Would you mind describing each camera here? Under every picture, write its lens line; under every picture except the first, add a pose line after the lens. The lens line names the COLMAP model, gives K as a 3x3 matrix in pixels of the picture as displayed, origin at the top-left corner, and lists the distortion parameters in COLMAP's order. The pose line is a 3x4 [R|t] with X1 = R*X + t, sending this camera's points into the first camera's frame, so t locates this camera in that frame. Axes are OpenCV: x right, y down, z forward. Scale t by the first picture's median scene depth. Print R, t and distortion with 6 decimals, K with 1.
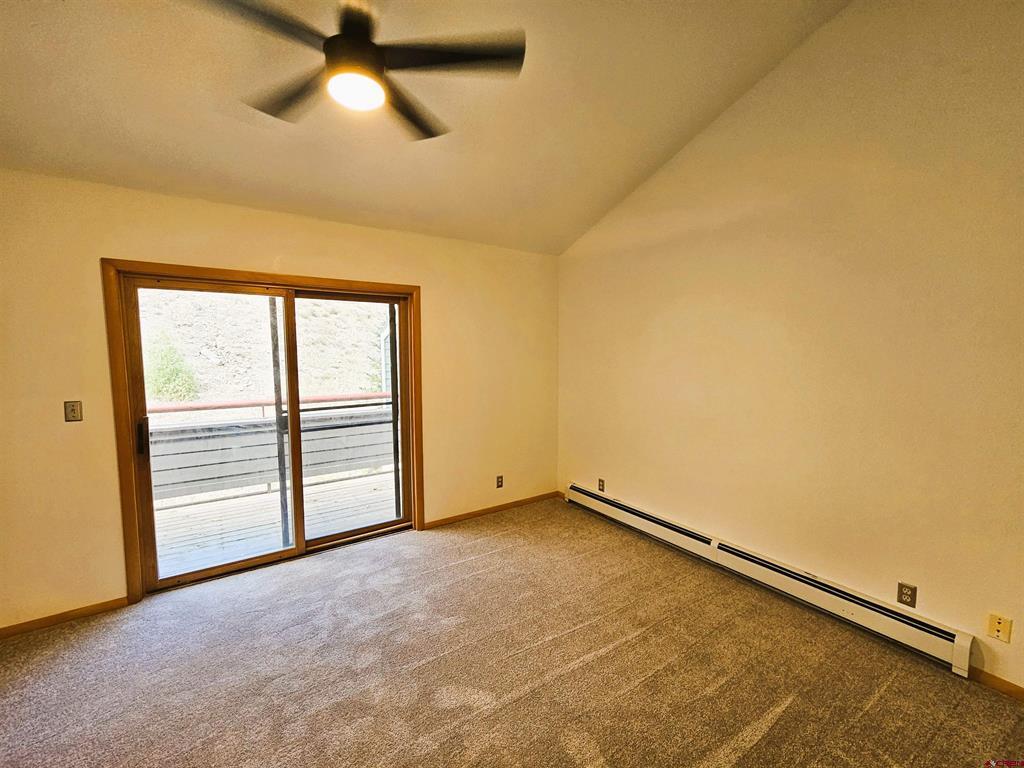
lens RADIAL K [[422.6, 0, 507.3], [0, 422.6, 389.6], [0, 0, 1]] dist [0.000447, 0.000406]
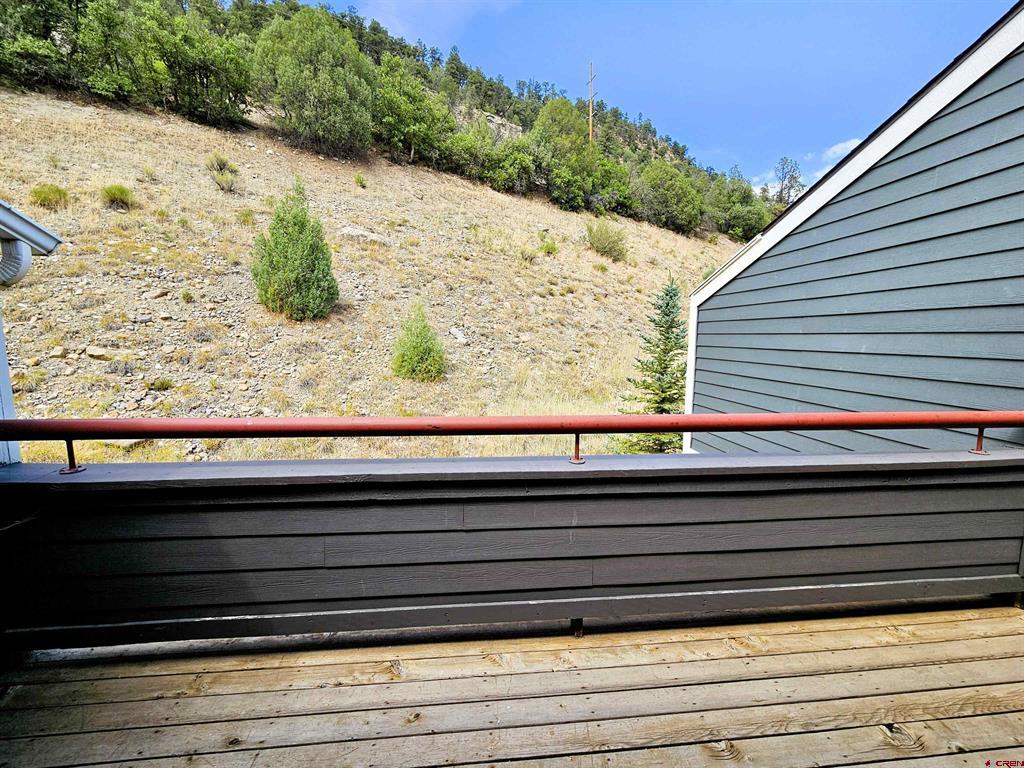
lens RADIAL K [[422.6, 0, 510.1], [0, 422.6, 386.1], [0, 0, 1]] dist [0.000447, 0.000406]
pose [[0.887829, 0.065383, -0.455506, -0.138858], [-0.054151, 0.997822, 0.037681, -0.006746], [0.456977, -0.008788, 0.889435, 0.180571]]
